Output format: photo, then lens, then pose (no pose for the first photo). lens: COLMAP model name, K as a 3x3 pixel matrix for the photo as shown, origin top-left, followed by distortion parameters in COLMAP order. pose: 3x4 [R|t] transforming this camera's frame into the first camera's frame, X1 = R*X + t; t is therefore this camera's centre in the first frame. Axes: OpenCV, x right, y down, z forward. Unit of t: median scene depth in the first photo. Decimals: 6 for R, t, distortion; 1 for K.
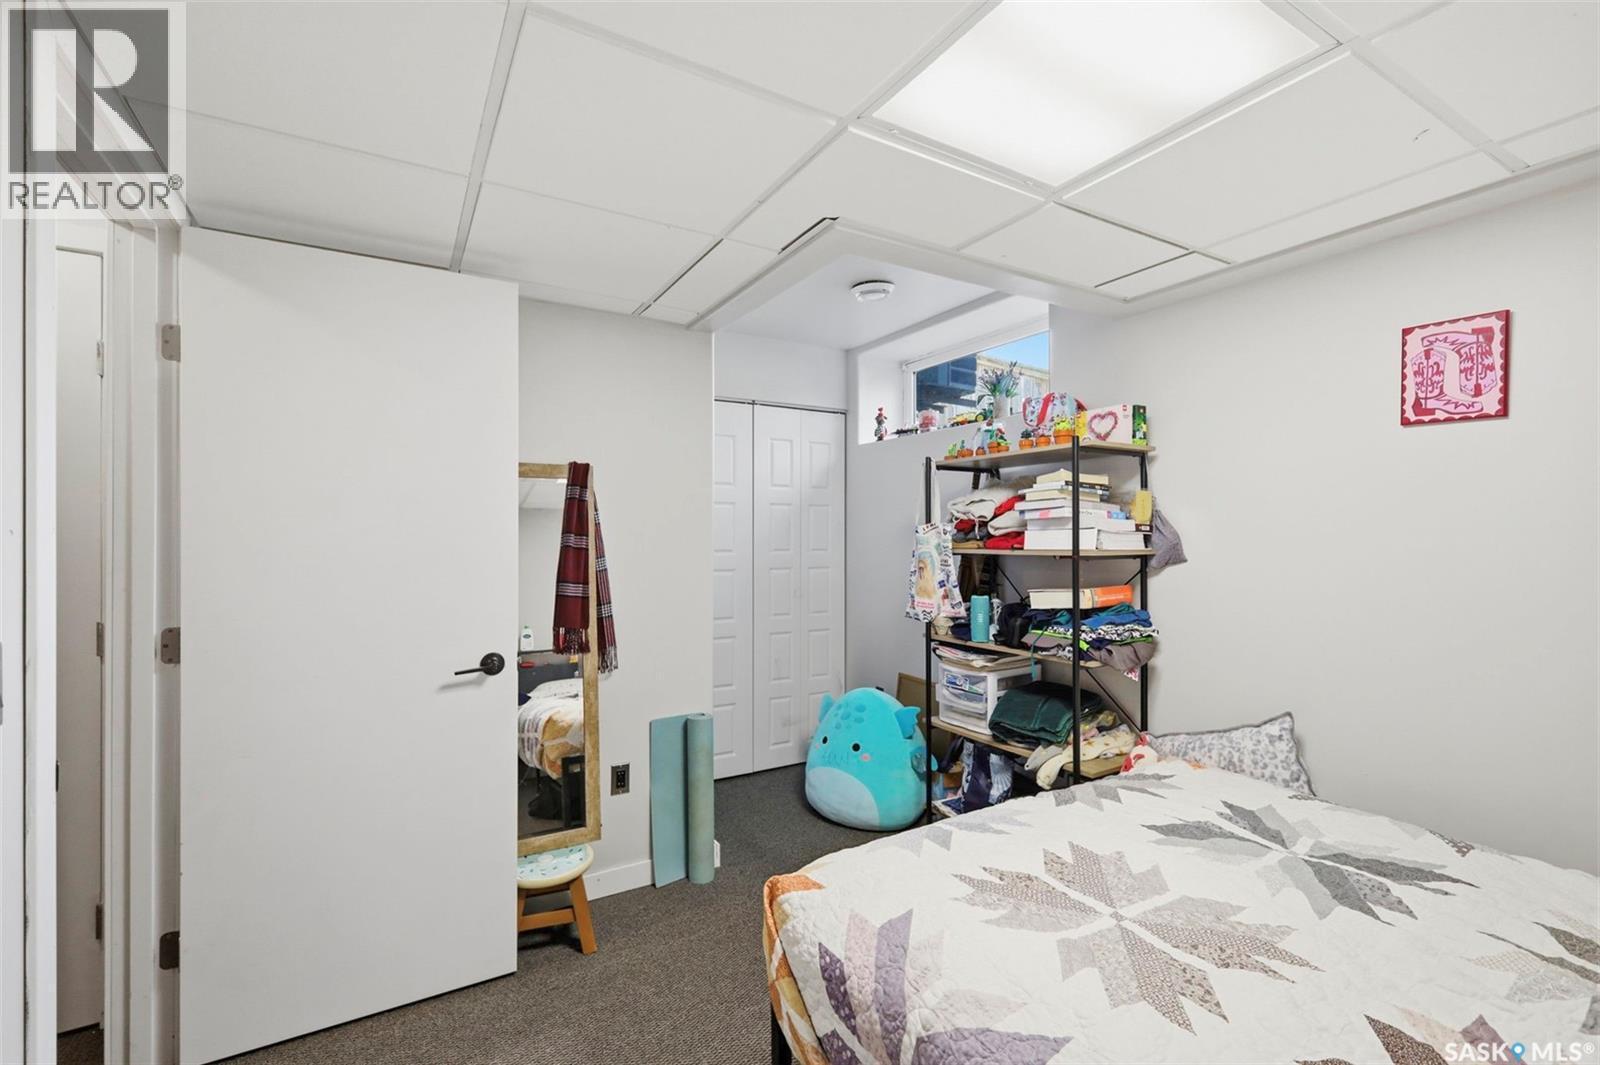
lens RADIAL K [[715.6, 0, 799.3], [0, 715.6, 532.6], [0, 0, 1]] dist [0.008991, -0.000103]
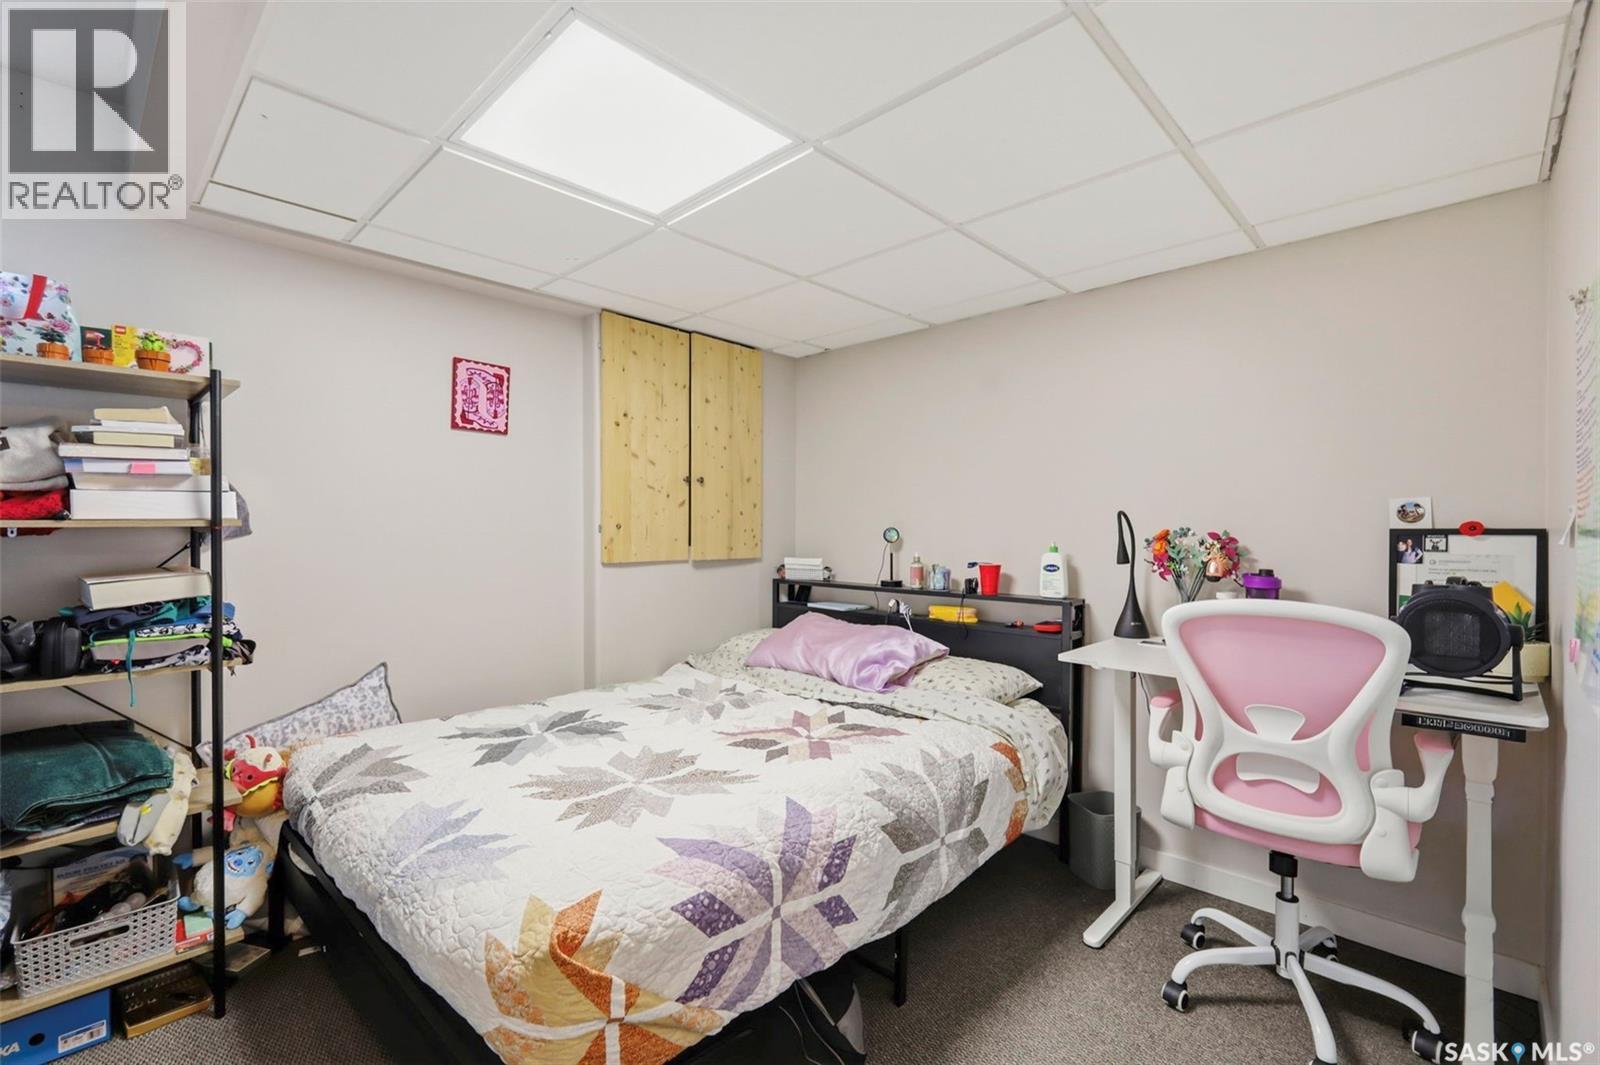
lens RADIAL K [[715.6, 0, 795.8], [0, 715.6, 532.5], [0, 0, 1]] dist [0.008991, -0.000103]
pose [[-0.275843, -0.004859, 0.961190, -0.663001], [-0.004393, 0.999983, 0.003794, 0.042100], [-0.961193, -0.003176, -0.275860, 0.775143]]
